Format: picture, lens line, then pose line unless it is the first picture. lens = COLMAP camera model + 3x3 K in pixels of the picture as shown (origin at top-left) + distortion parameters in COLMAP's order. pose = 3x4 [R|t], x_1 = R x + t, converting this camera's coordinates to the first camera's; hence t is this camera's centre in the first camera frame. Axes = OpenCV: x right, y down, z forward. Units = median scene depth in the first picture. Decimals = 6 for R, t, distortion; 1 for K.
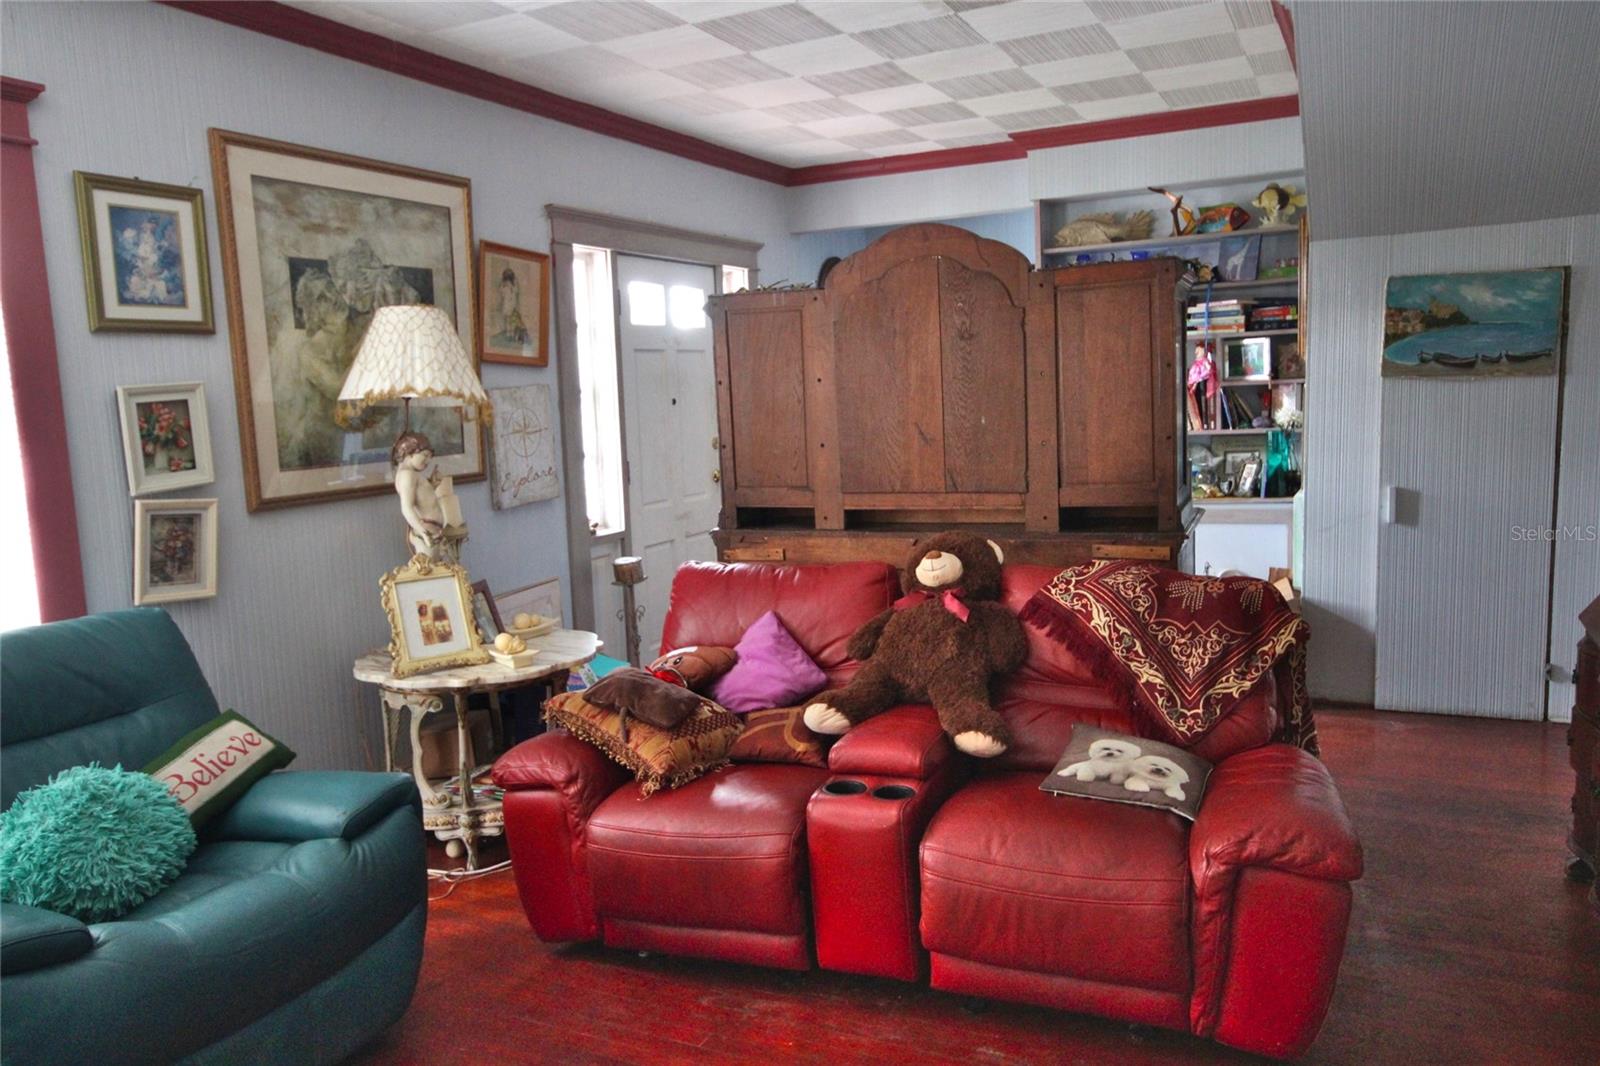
lens RADIAL K [[1171.2, 0, 800.0], [0, 1171.2, 533.0], [0, 0, 1]] dist [-0.024607, 0.090417]
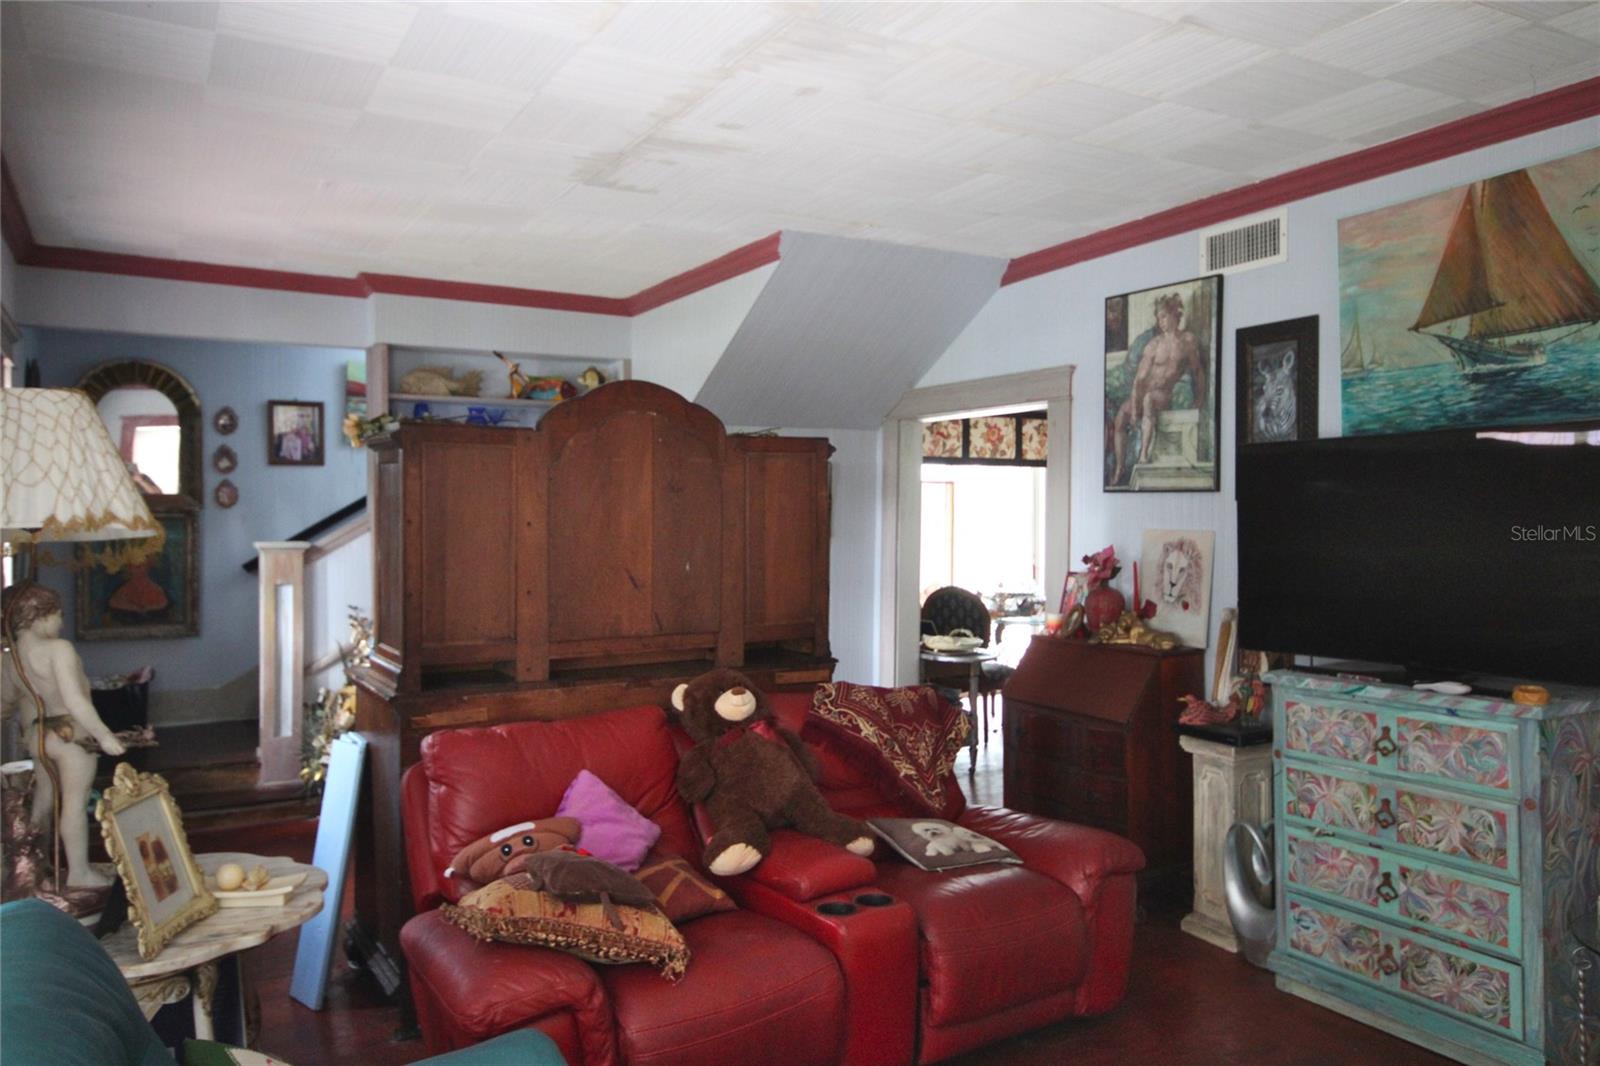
lens RADIAL K [[1171.2, 0, 800.0], [0, 1171.2, 533.0], [0, 0, 1]] dist [-0.024607, 0.090417]
pose [[0.557325, 0.027684, 0.829833, -0.663468], [0.078036, 0.993273, -0.085547, -0.025656], [-0.826619, 0.112434, 0.551416, 0.304563]]
